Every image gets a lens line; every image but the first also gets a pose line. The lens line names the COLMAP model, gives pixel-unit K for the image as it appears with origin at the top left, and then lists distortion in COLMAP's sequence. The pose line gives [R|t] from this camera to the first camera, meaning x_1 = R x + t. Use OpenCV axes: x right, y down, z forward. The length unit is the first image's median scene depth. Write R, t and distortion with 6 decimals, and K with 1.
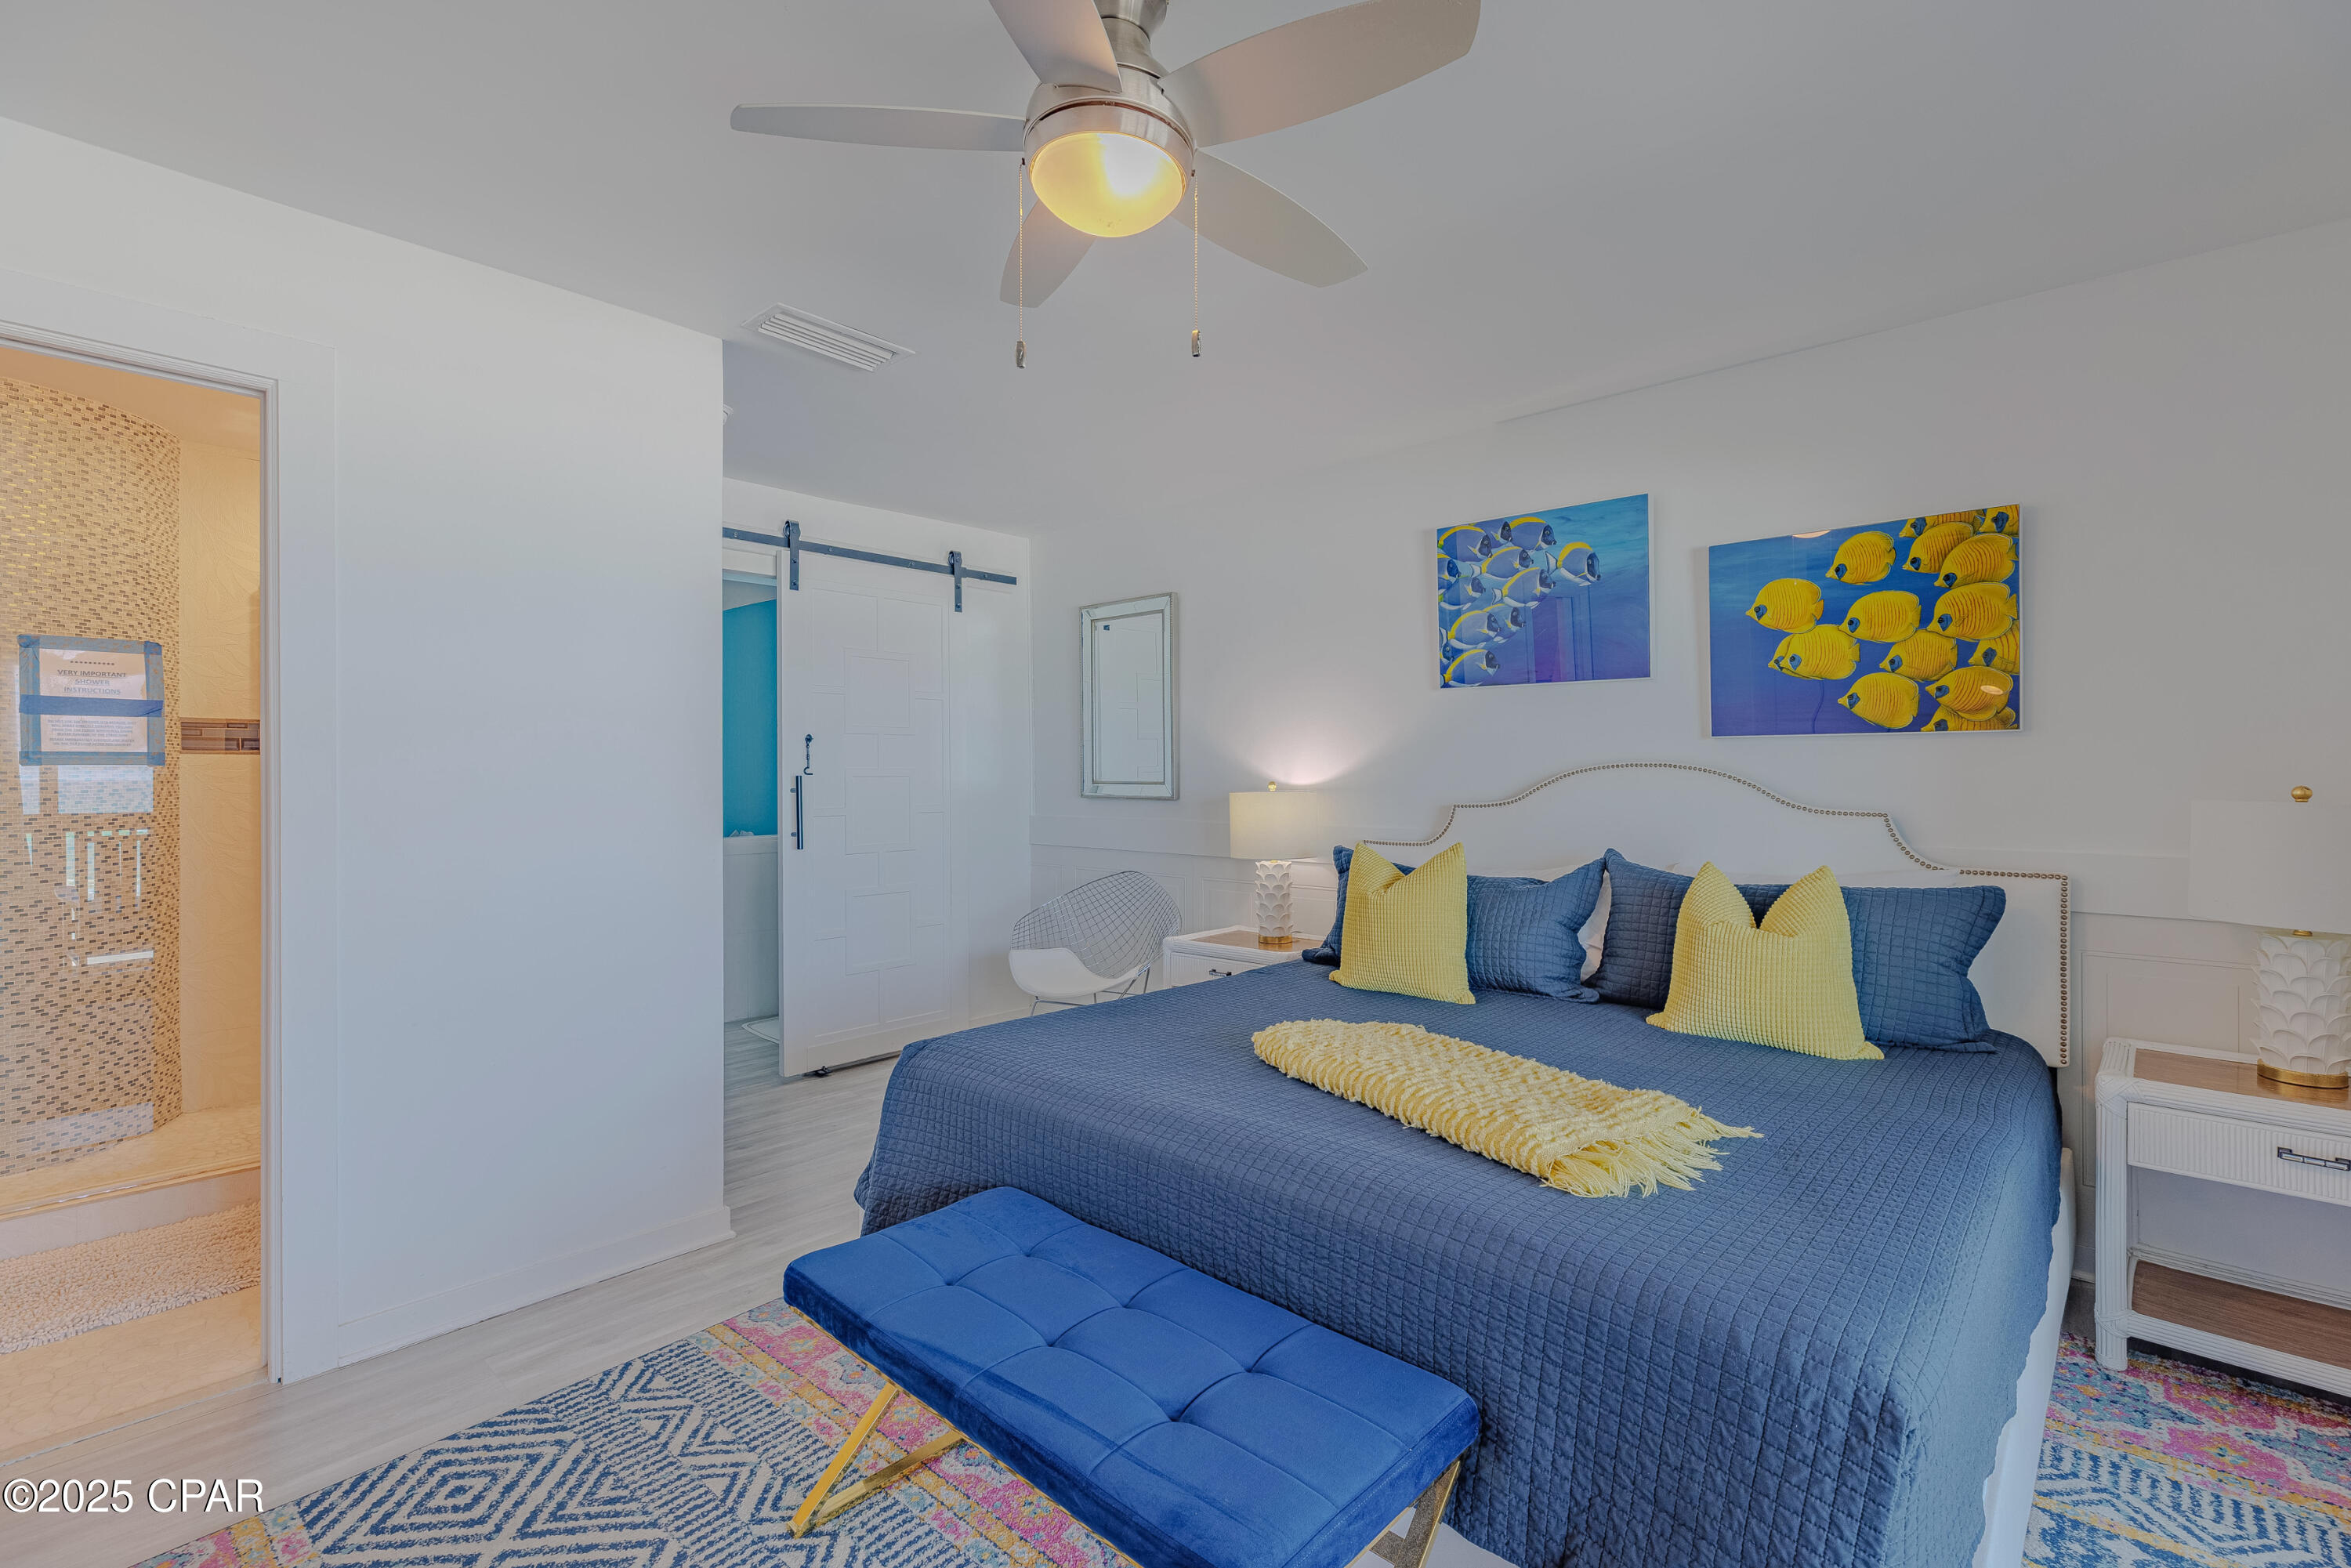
lens RADIAL K [[1050.2, 0, 1173.9], [0, 1050.2, 774.7], [0, 0, 1]] dist [0.007697, -0.001302]
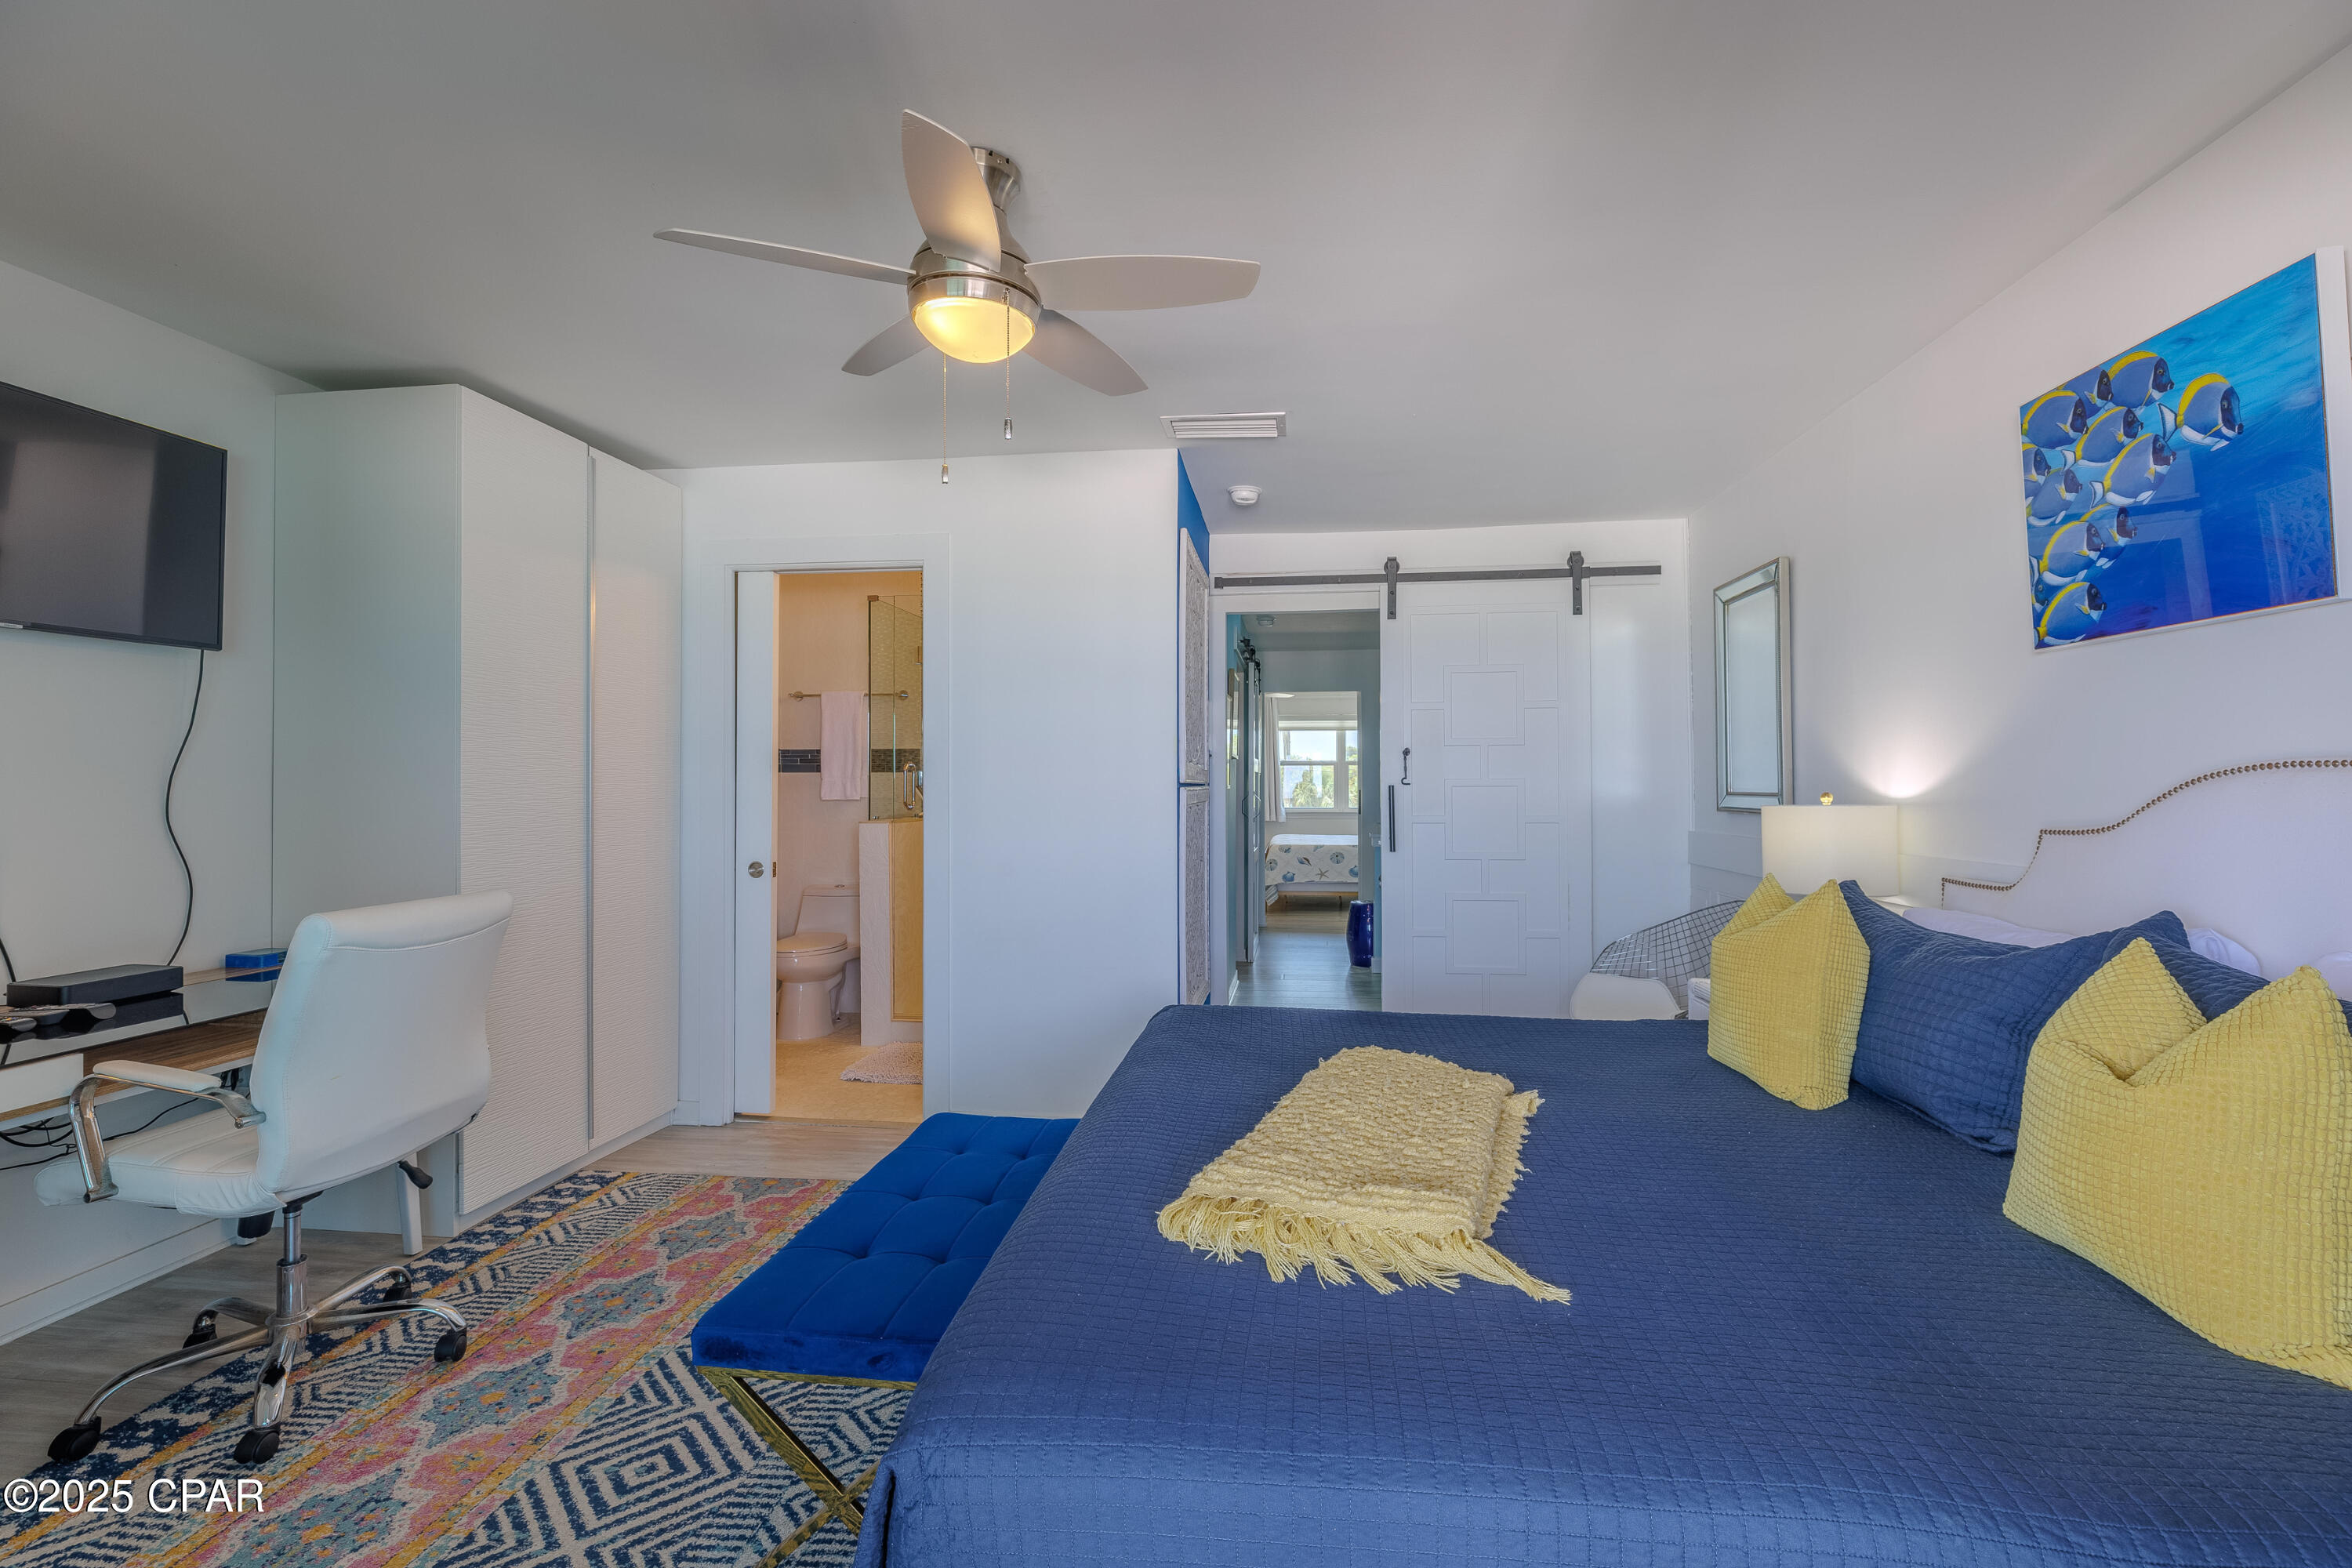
lens RADIAL K [[1050.7, 0, 1177.3], [0, 1050.7, 774.2], [0, 0, 1]] dist [0.007697, -0.001302]
pose [[0.581873, -0.009643, -0.813222, 0.521647], [-0.000111, 0.999929, -0.011936, 0.002766], [0.813280, 0.007036, 0.581831, 0.210807]]
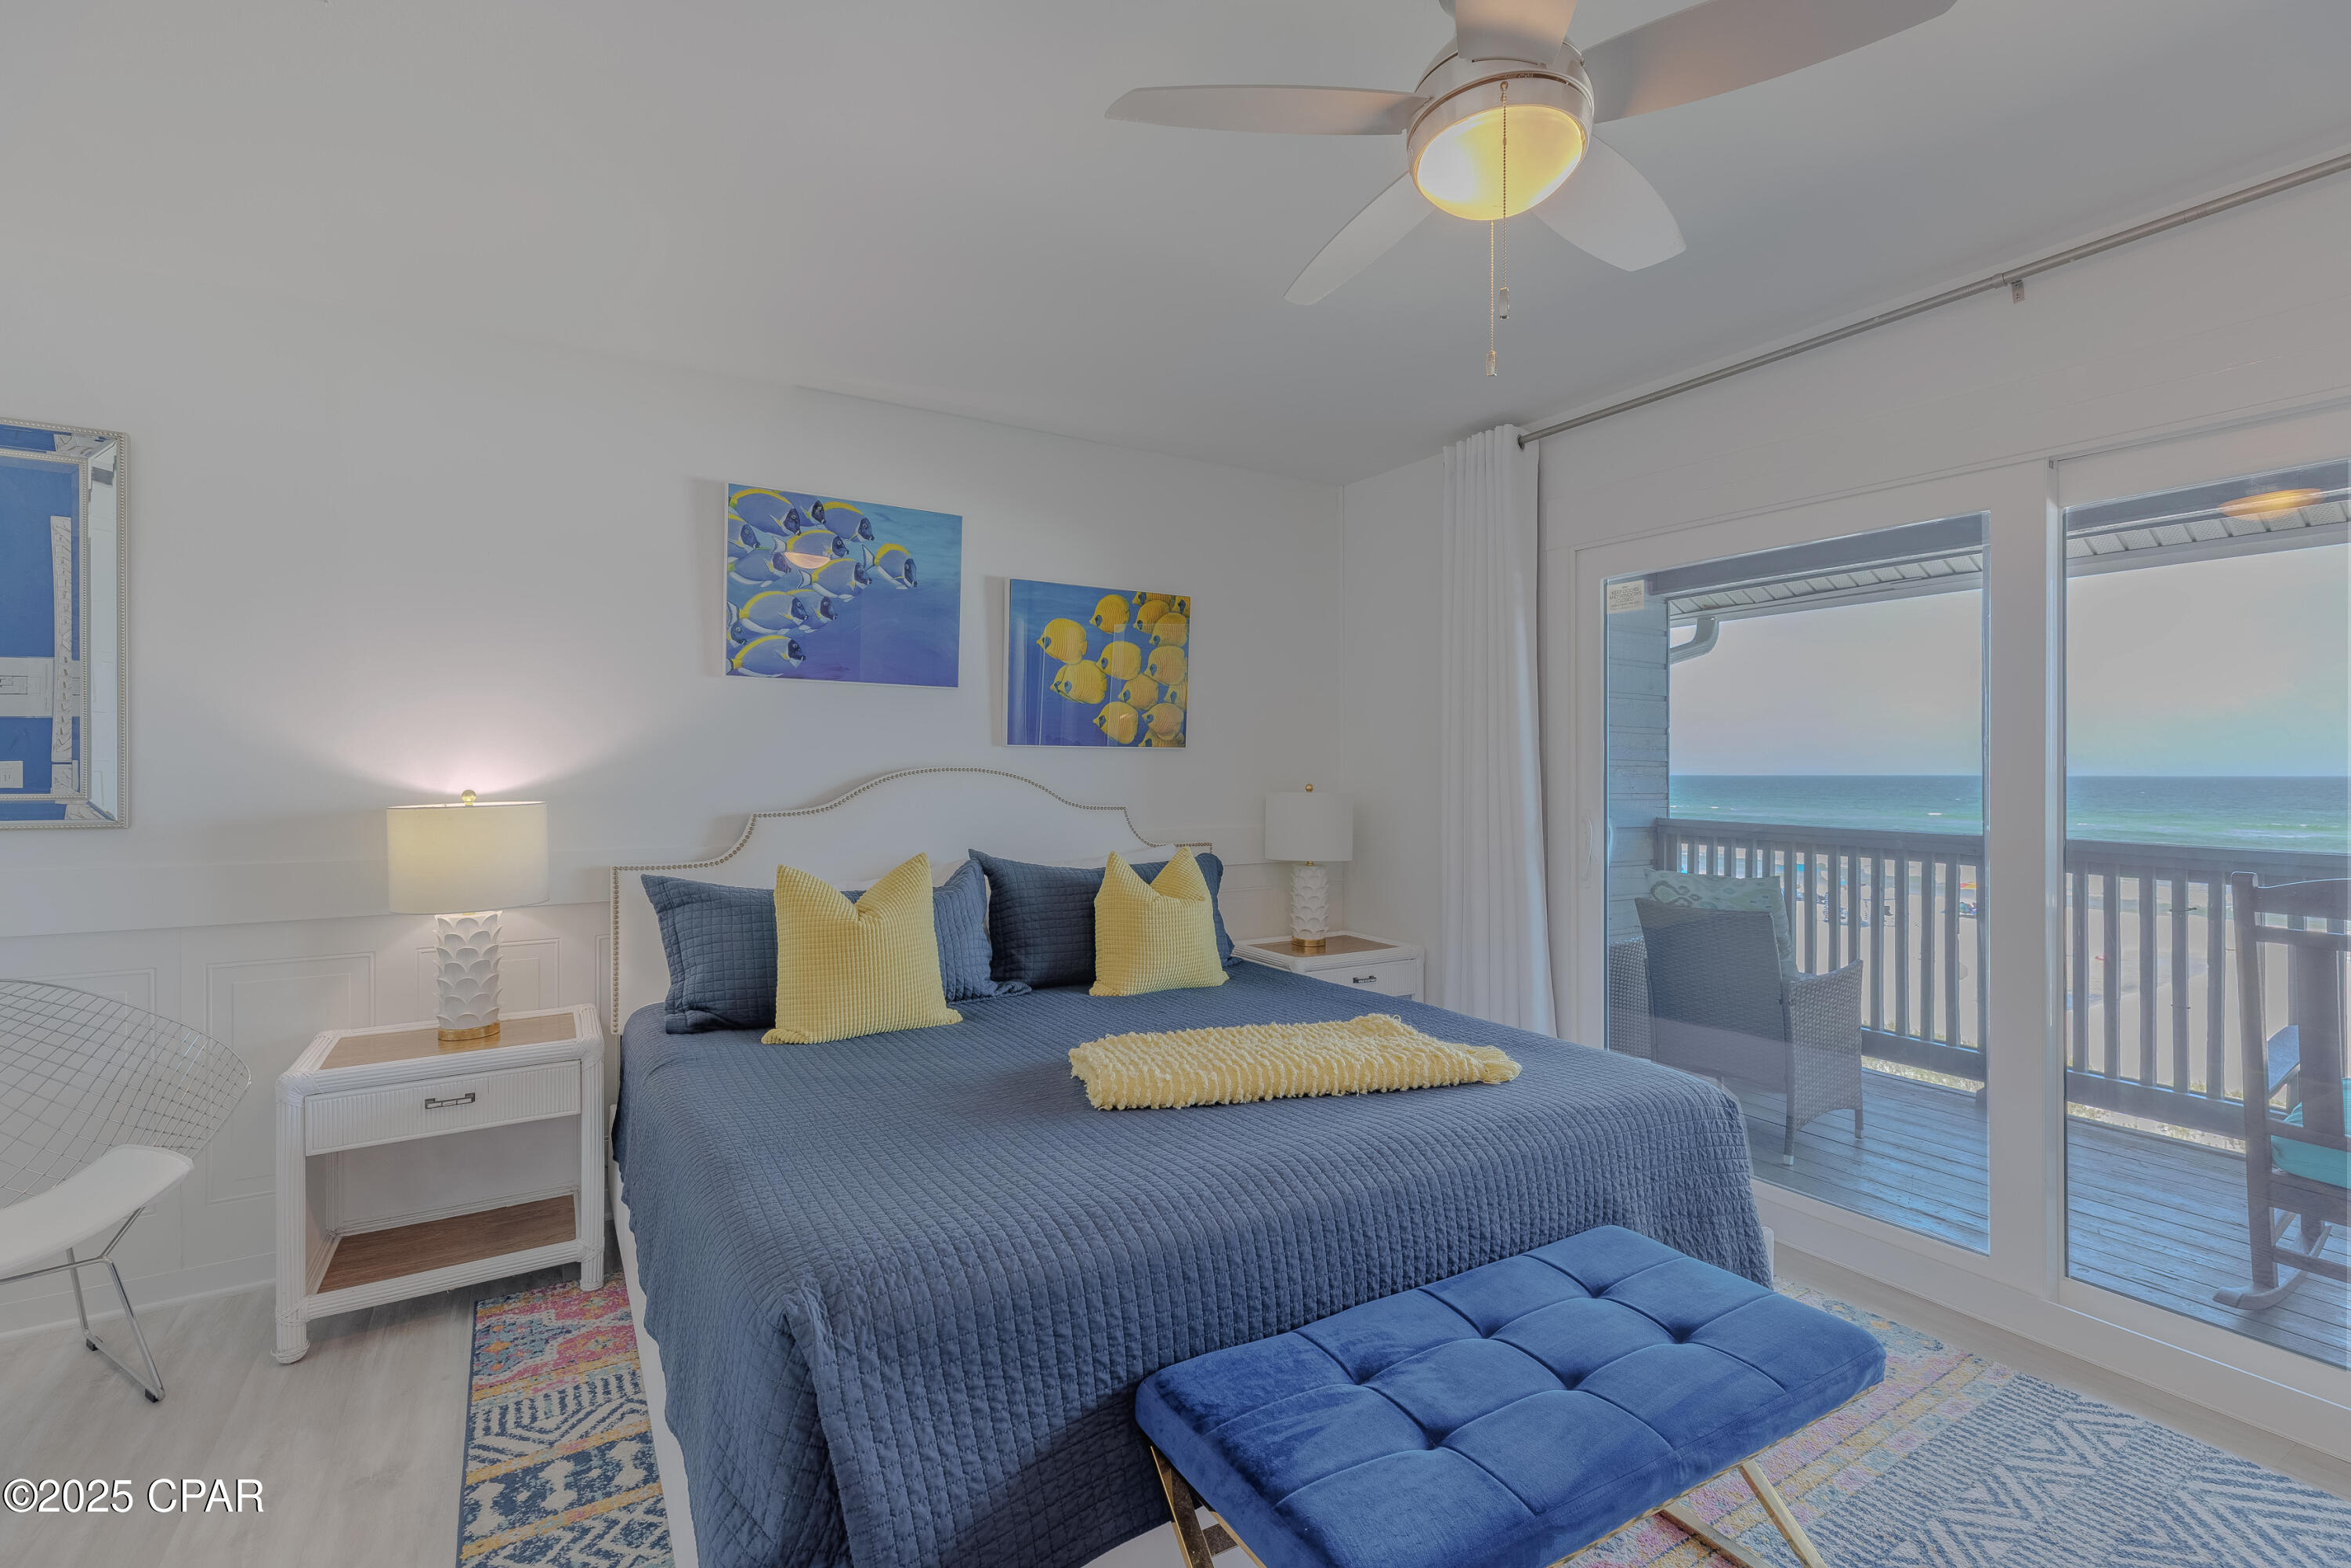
lens RADIAL K [[1050.2, 0, 1174.8], [0, 1050.2, 771.0], [0, 0, 1]] dist [0.007697, -0.001302]
pose [[0.275944, 0.002495, 0.961171, -0.493060], [0.000178, 0.999996, -0.002647, -0.004491], [-0.961174, 0.000901, 0.275942, 0.471603]]
